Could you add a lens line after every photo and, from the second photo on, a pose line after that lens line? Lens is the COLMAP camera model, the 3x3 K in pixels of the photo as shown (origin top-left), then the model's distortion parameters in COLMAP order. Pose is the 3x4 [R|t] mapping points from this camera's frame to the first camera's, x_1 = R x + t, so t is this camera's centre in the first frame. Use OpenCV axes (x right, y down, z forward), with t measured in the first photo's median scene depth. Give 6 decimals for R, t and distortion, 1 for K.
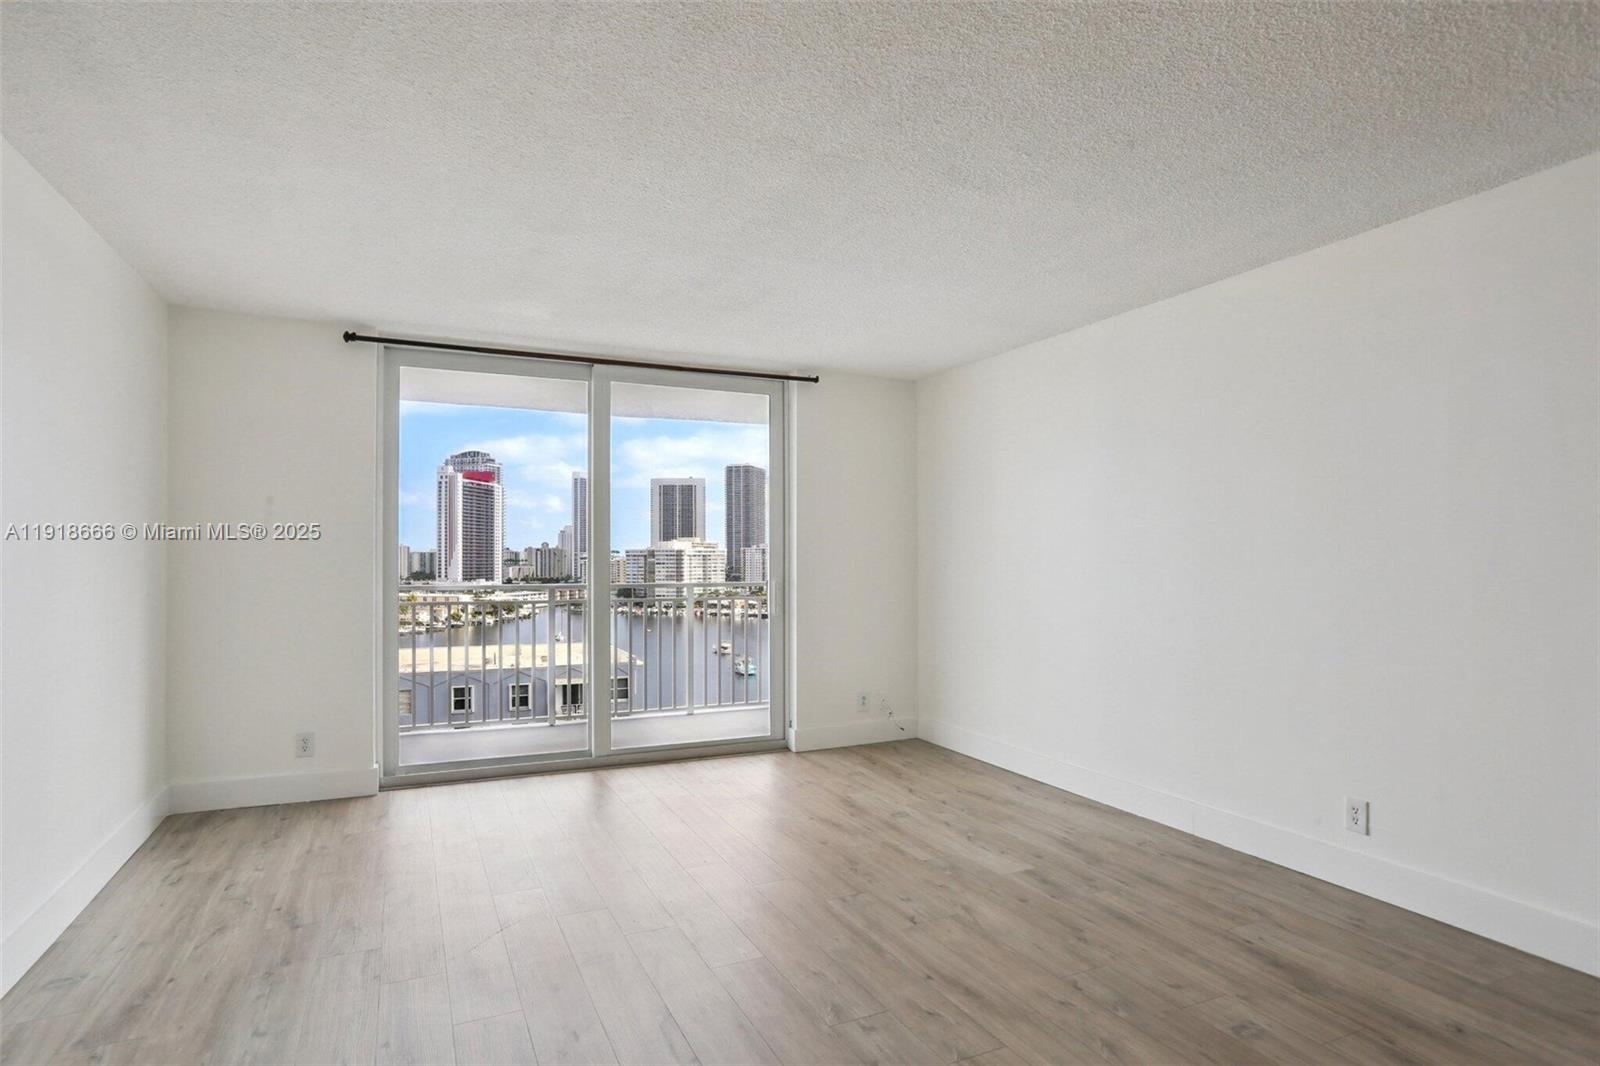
lens RADIAL K [[846.0, 0, 764.5], [0, 846.0, 545.5], [0, 0, 1]] dist [-0.054126, 0.029226]
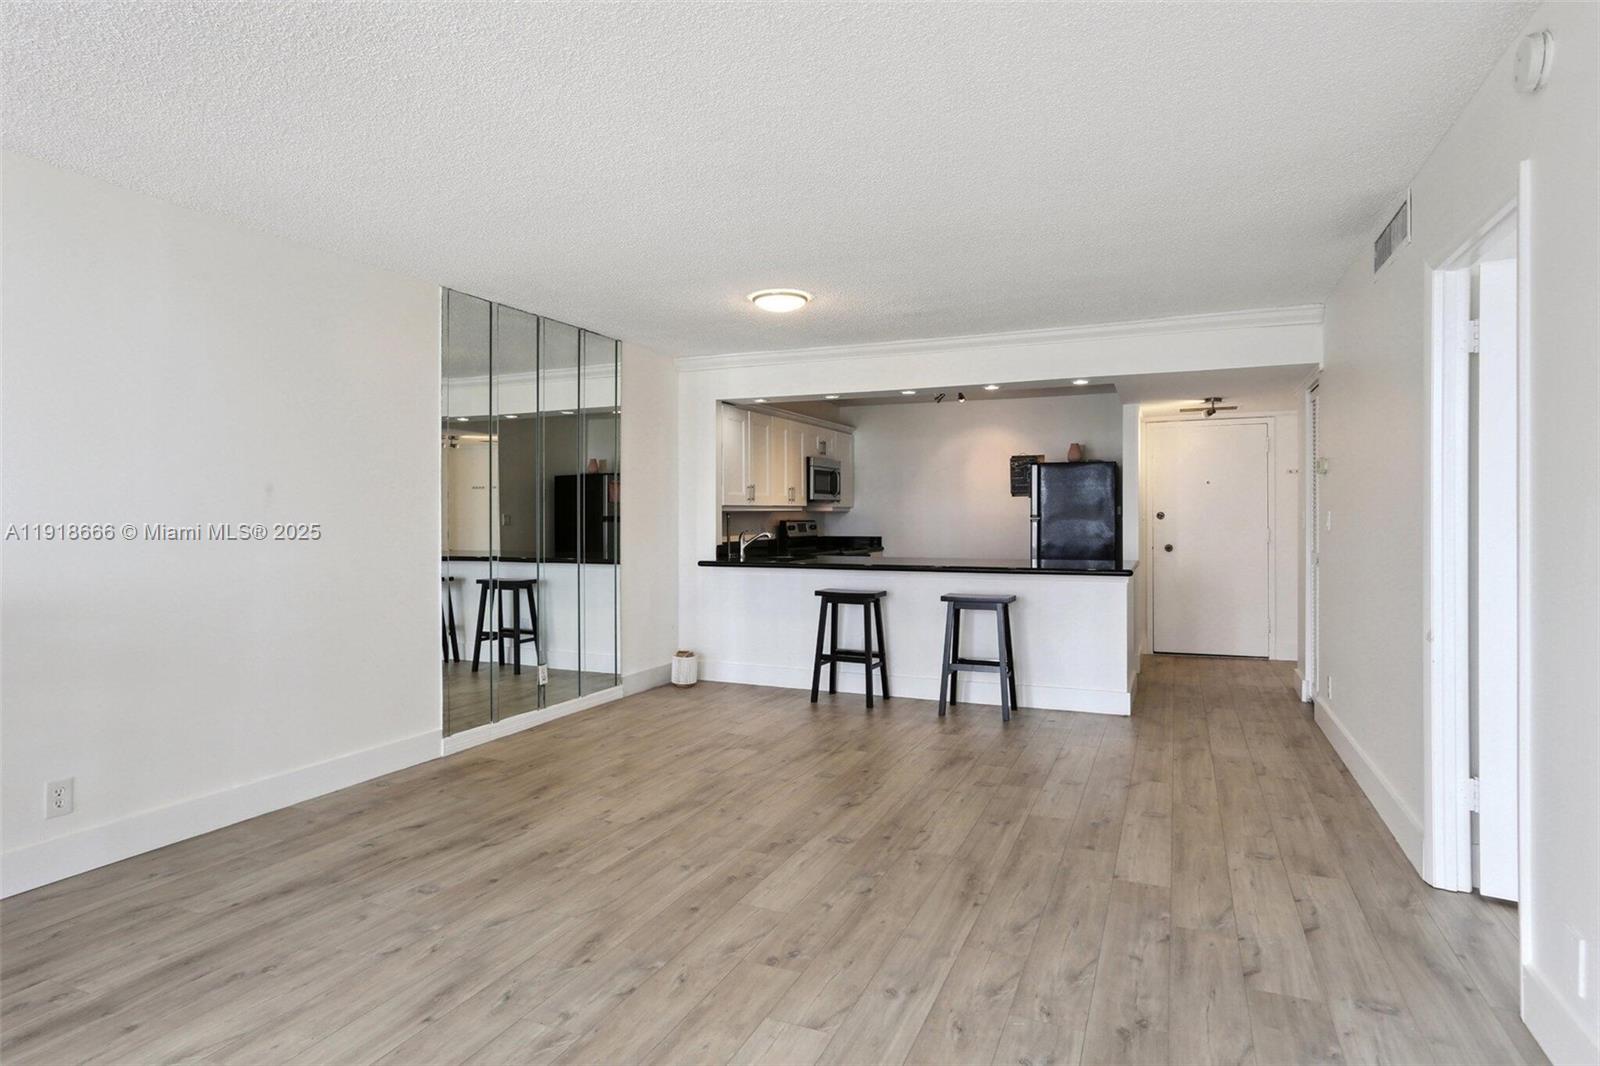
lens RADIAL K [[894.3, 0, 785.2], [0, 894.3, 521.4], [0, 0, 1]] dist [-0.038731, 0.035984]
pose [[-0.671977, -0.005059, 0.740555, -0.355664], [-0.009173, 0.999957, -0.001493, 0.007945], [-0.740515, -0.007796, -0.671994, 0.678970]]
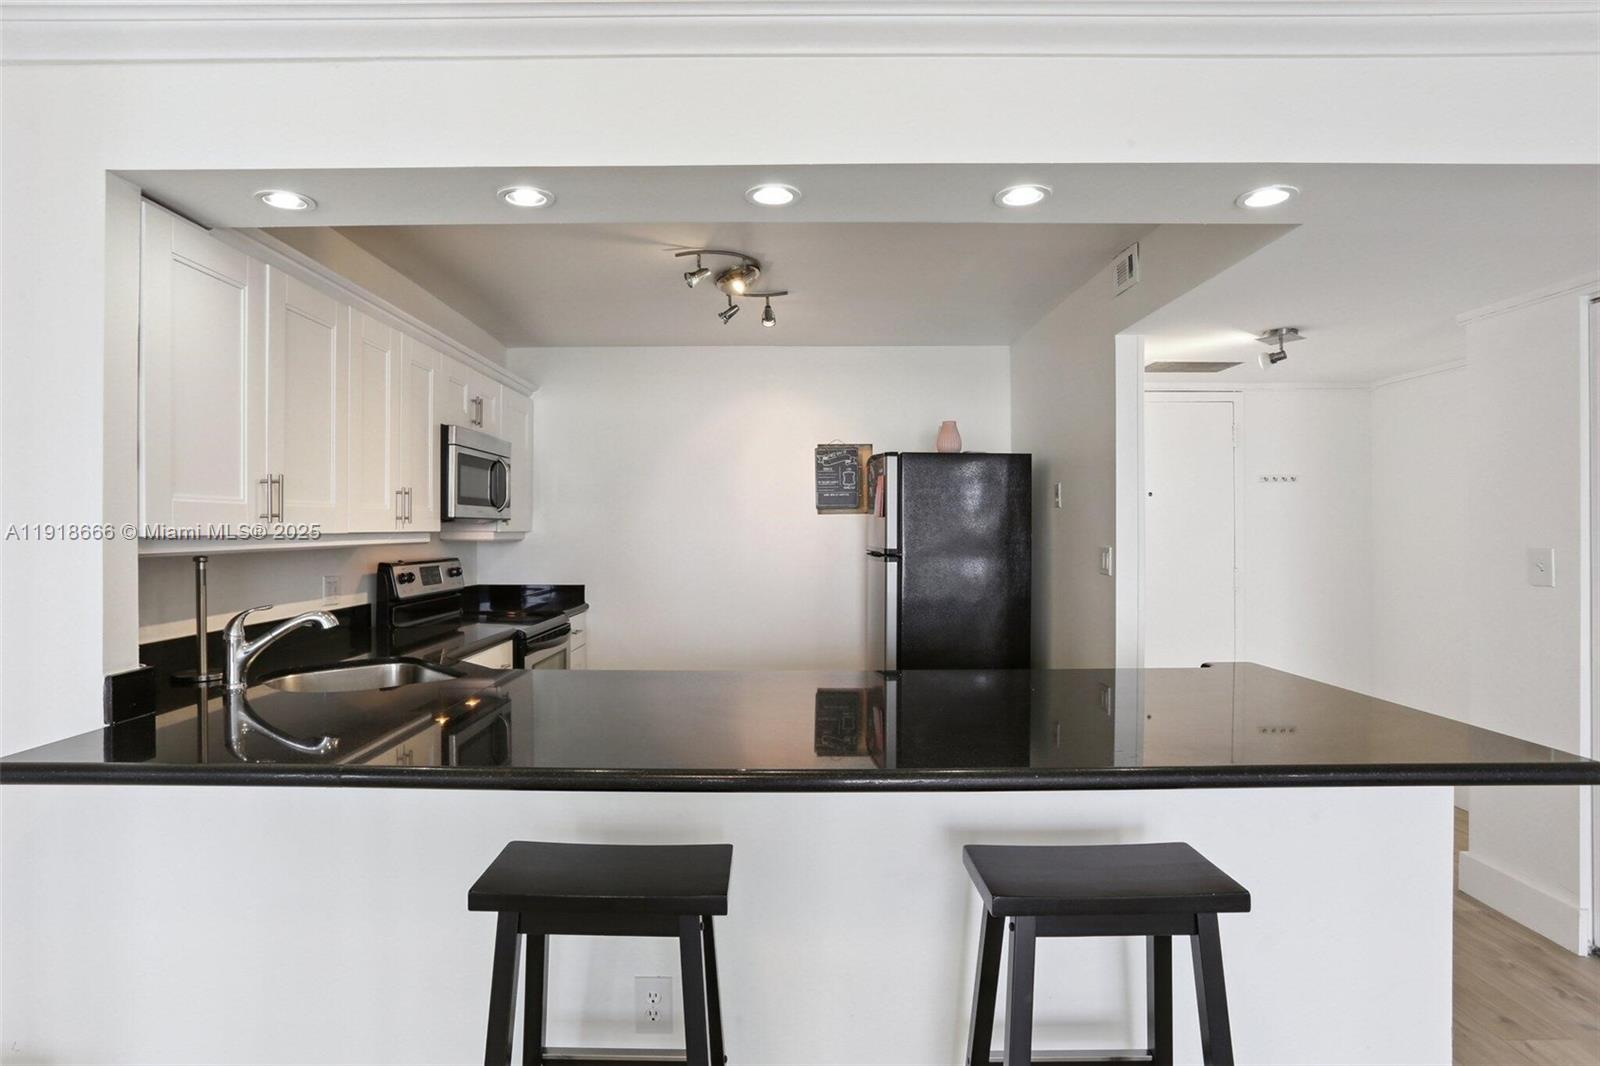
lens RADIAL K [[846.0, 0, 783.3], [0, 846.0, 530.4], [0, 0, 1]] dist [-0.054126, 0.029226]
pose [[-0.911765, -0.000655, 0.410712, 0.326638], [-0.006343, 0.999902, -0.012487, -0.018852], [-0.410663, -0.013990, -0.911680, 0.028256]]
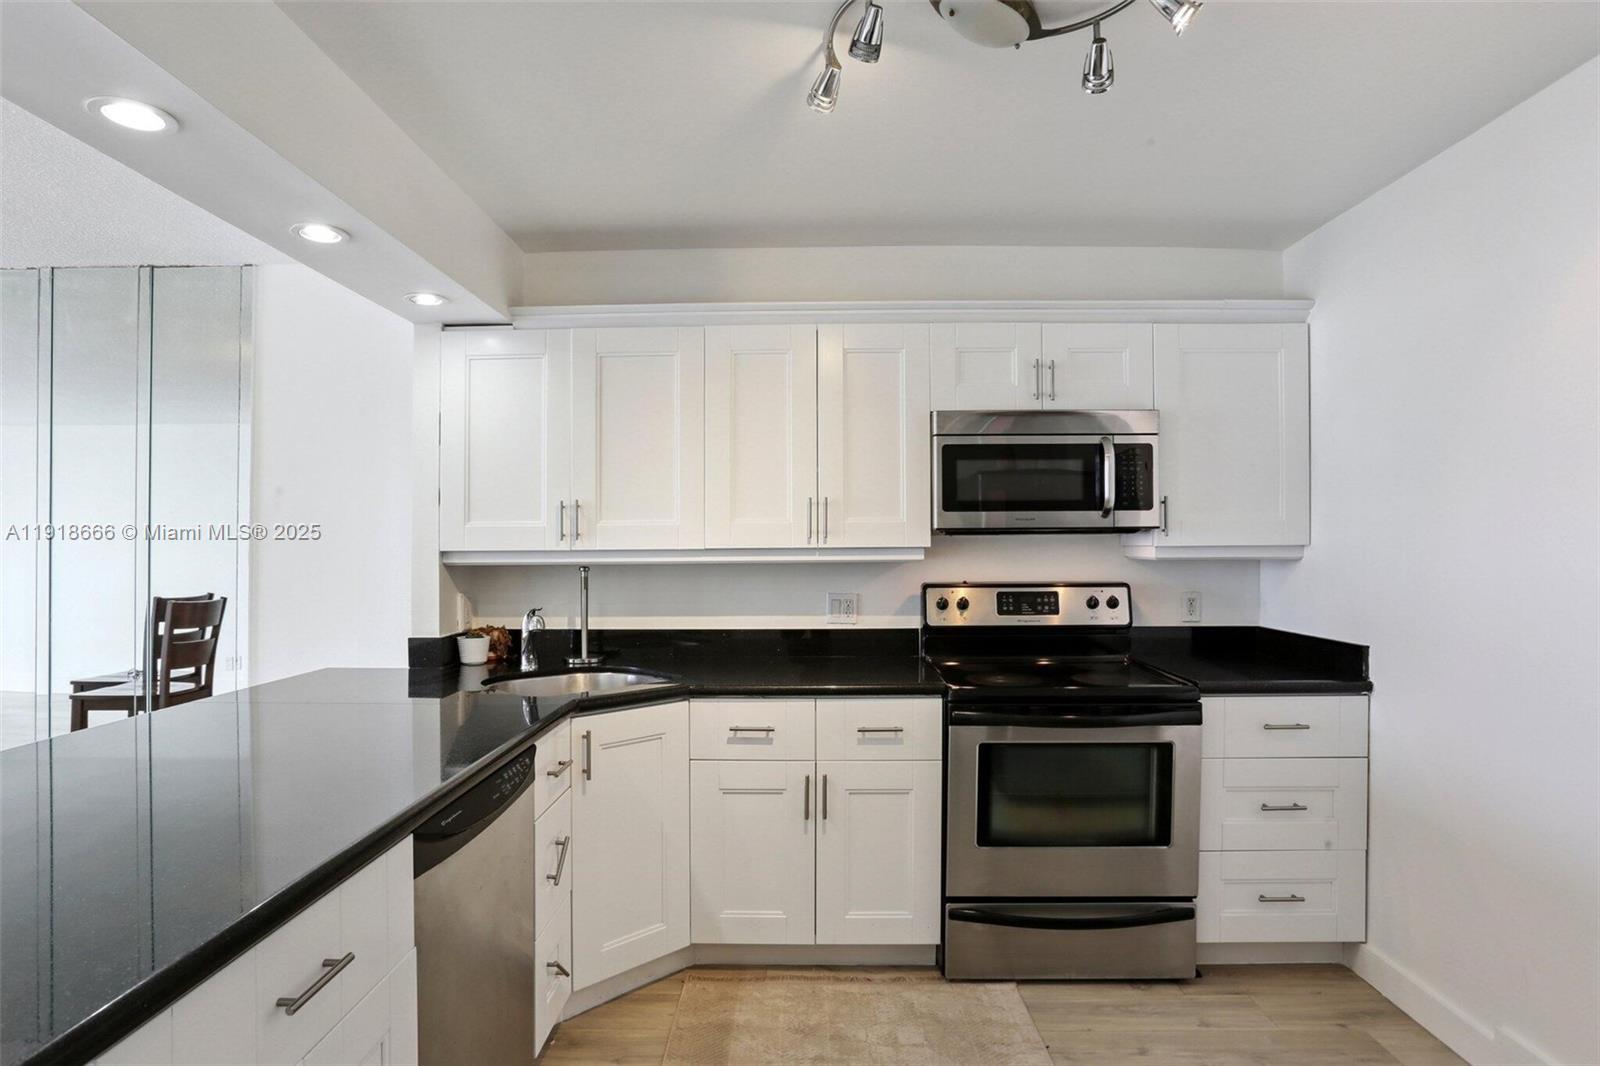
lens RADIAL K [[846.0, 0, 804.8], [0, 846.0, 537.2], [0, 0, 1]] dist [-0.054126, 0.029226]
pose [[0.424740, 0.007563, 0.905284, 0.324772], [-0.007014, 0.999963, -0.005064, -0.028601], [-0.905288, -0.004199, 0.424777, -0.710895]]
